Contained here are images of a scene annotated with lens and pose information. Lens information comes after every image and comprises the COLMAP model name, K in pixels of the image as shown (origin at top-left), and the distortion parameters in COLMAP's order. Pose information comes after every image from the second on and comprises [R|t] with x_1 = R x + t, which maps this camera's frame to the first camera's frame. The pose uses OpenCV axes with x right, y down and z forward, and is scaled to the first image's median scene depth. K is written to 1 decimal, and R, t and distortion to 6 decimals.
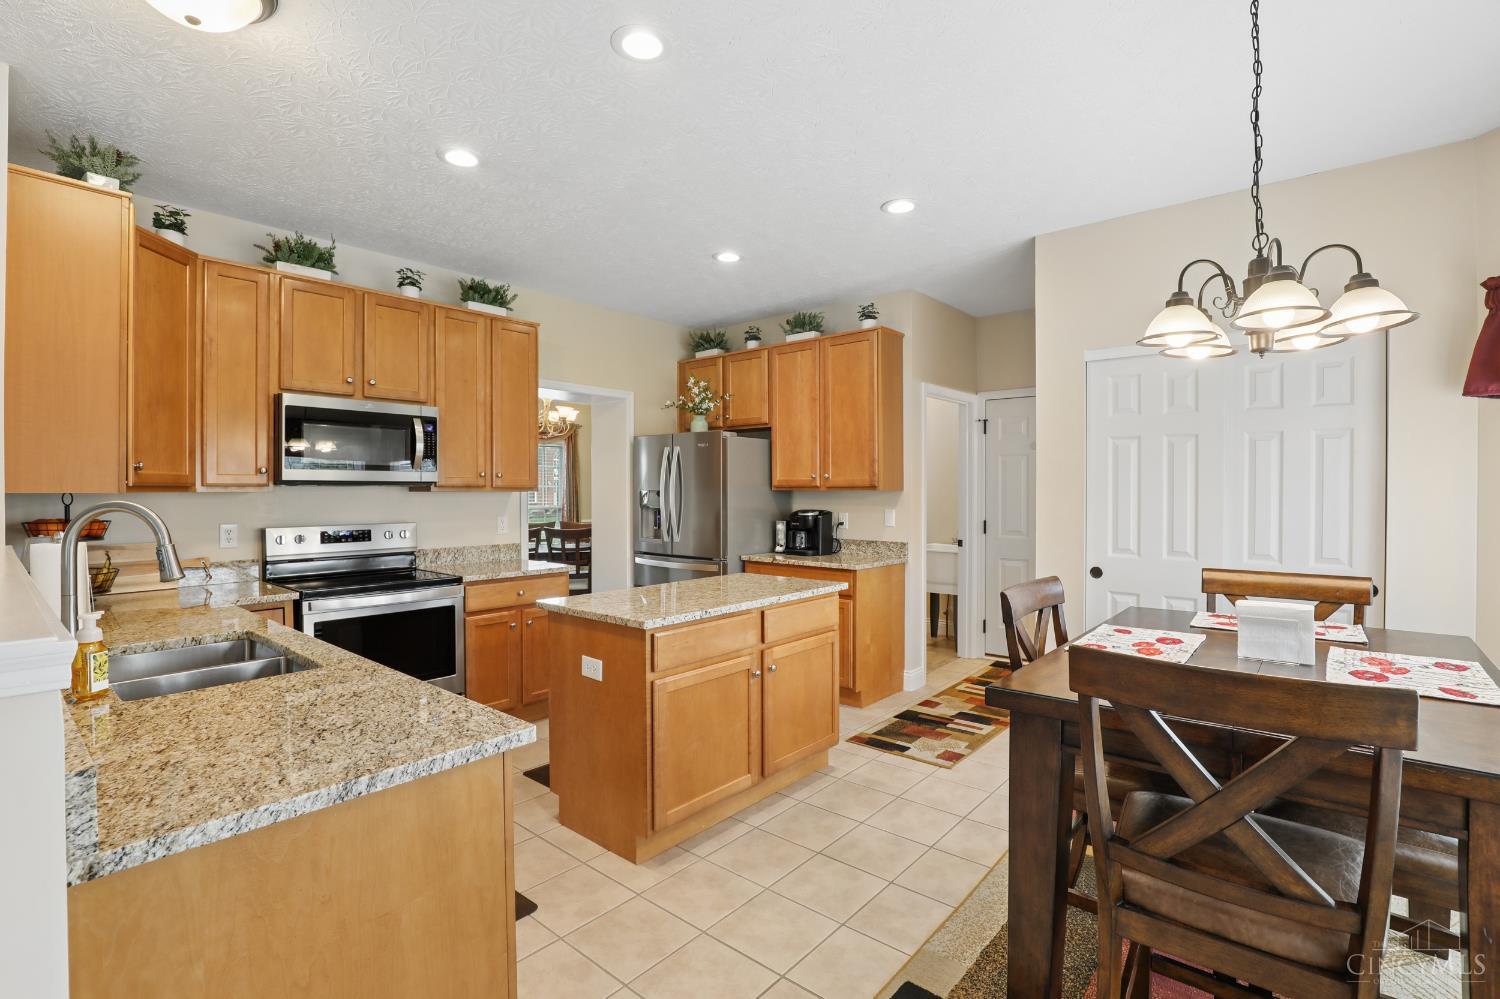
lens RADIAL K [[694.3, 0, 742.4], [0, 694.3, 495.6], [0, 0, 1]] dist [-0.001386, -0.000258]
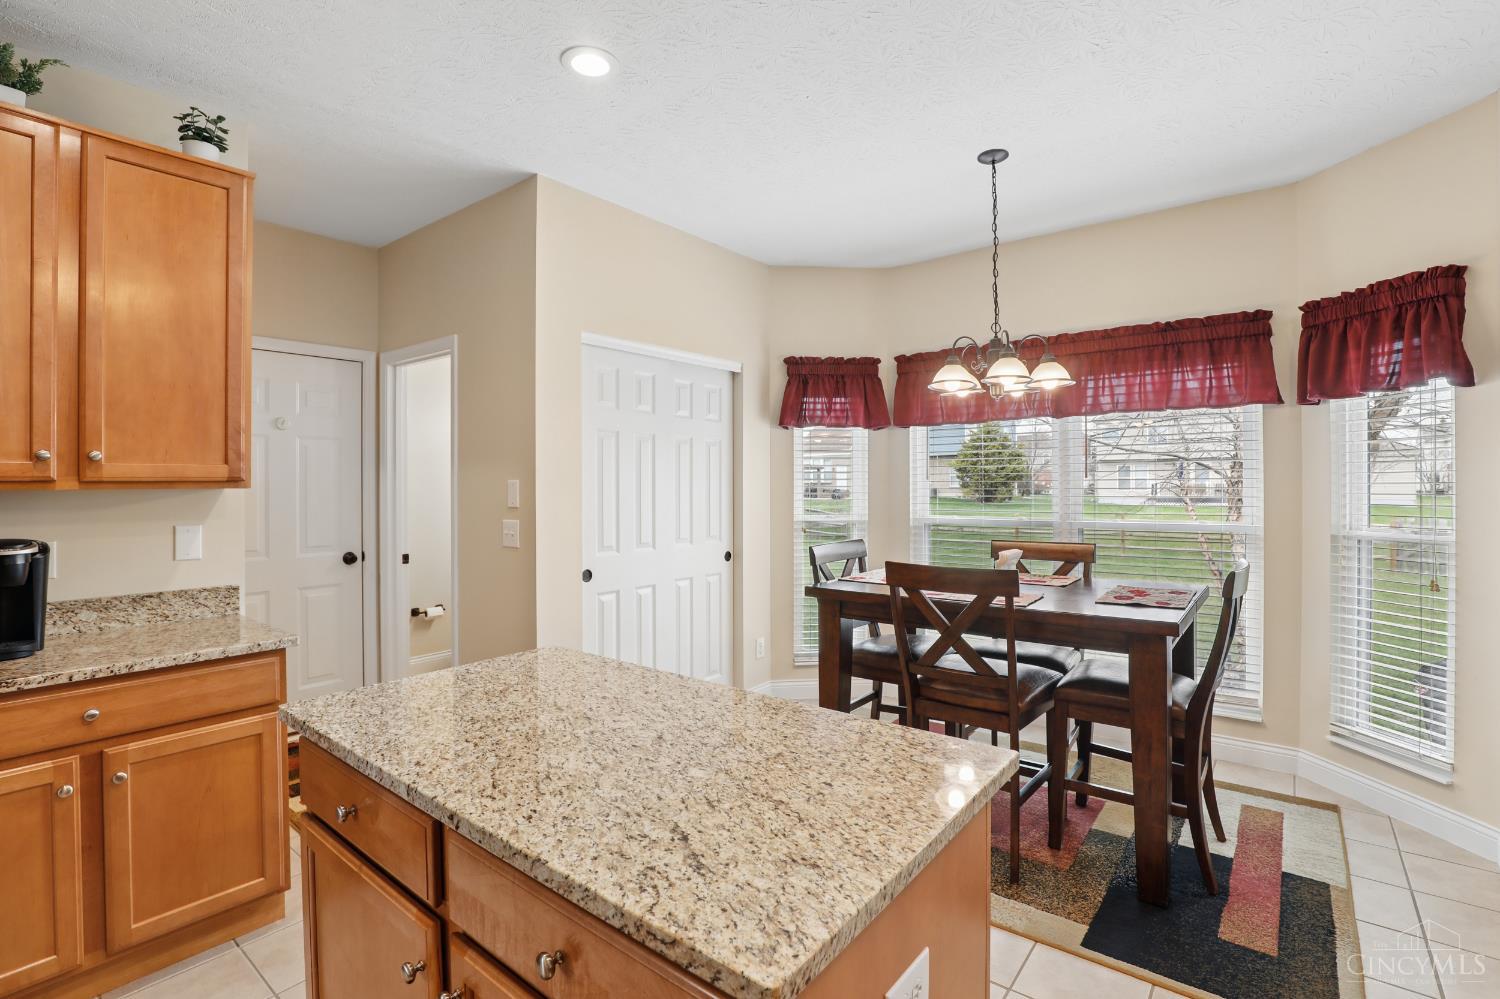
lens RADIAL K [[695.4, 0, 747.0], [0, 695.4, 479.9], [0, 0, 1]] dist [-0.000541, -0.000093]
pose [[-0.027690, 0.002607, 0.999613, -0.399876], [0.010284, 0.999944, -0.002323, -0.010986], [-0.999564, 0.010216, -0.027715, 0.786041]]
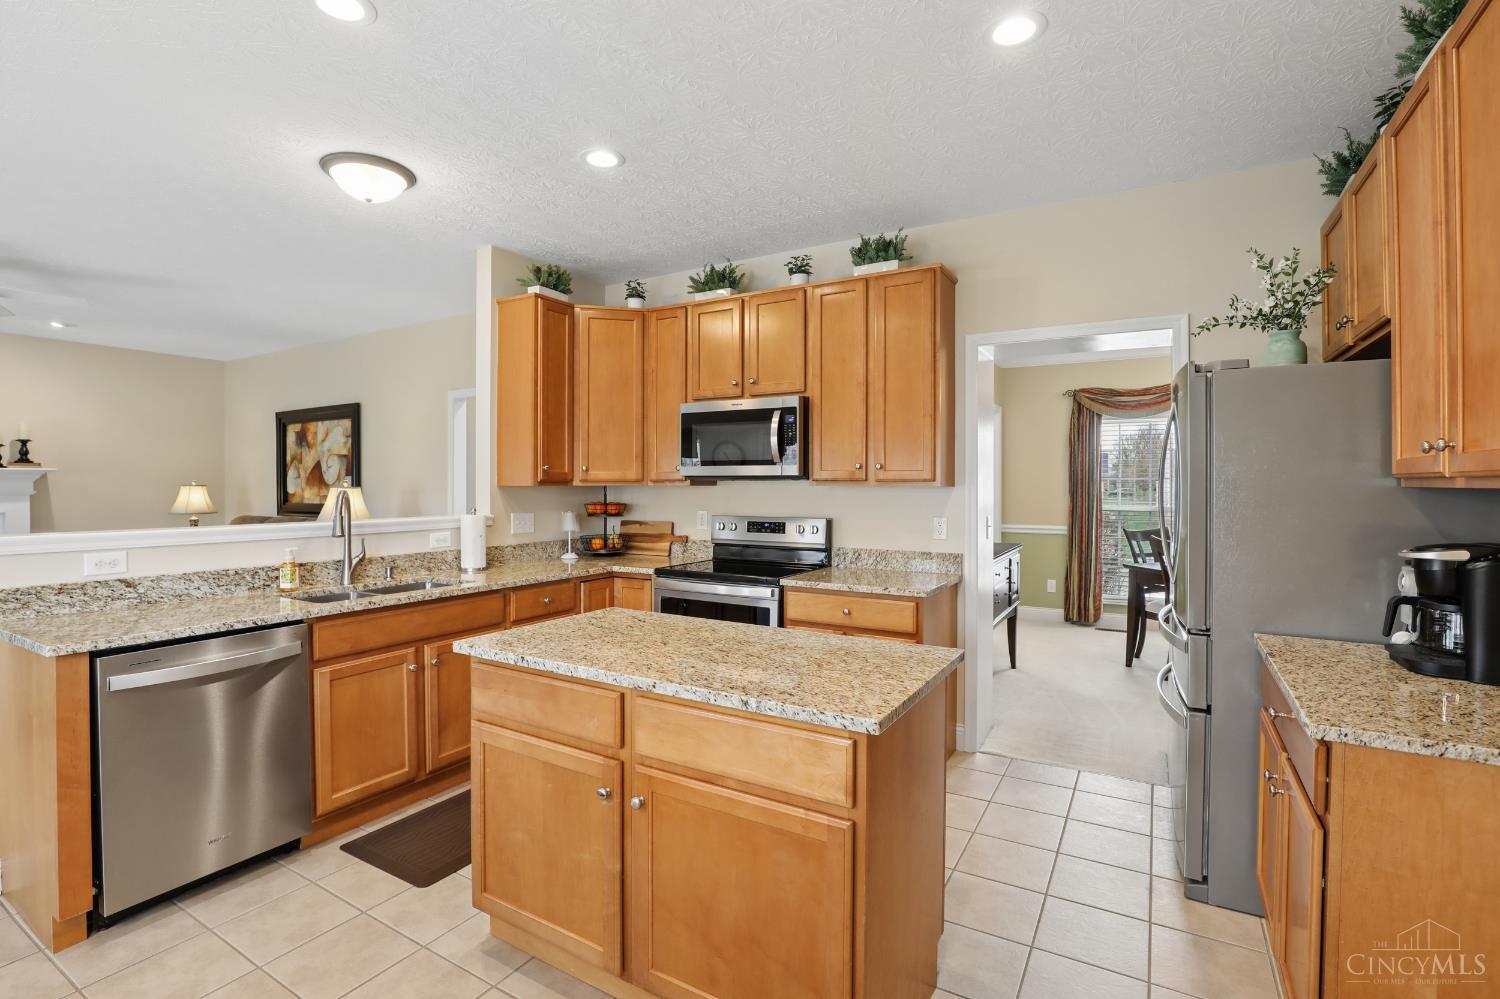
lens RADIAL K [[709.1, 0, 746.8], [0, 709.1, 486.1], [0, 0, 1]] dist [0.026837, -0.066855]
pose [[0.175860, 0.005988, -0.984397, 0.492207], [-0.007141, 0.999963, 0.004807, -0.009493], [0.984389, 0.006184, 0.175896, 0.769174]]
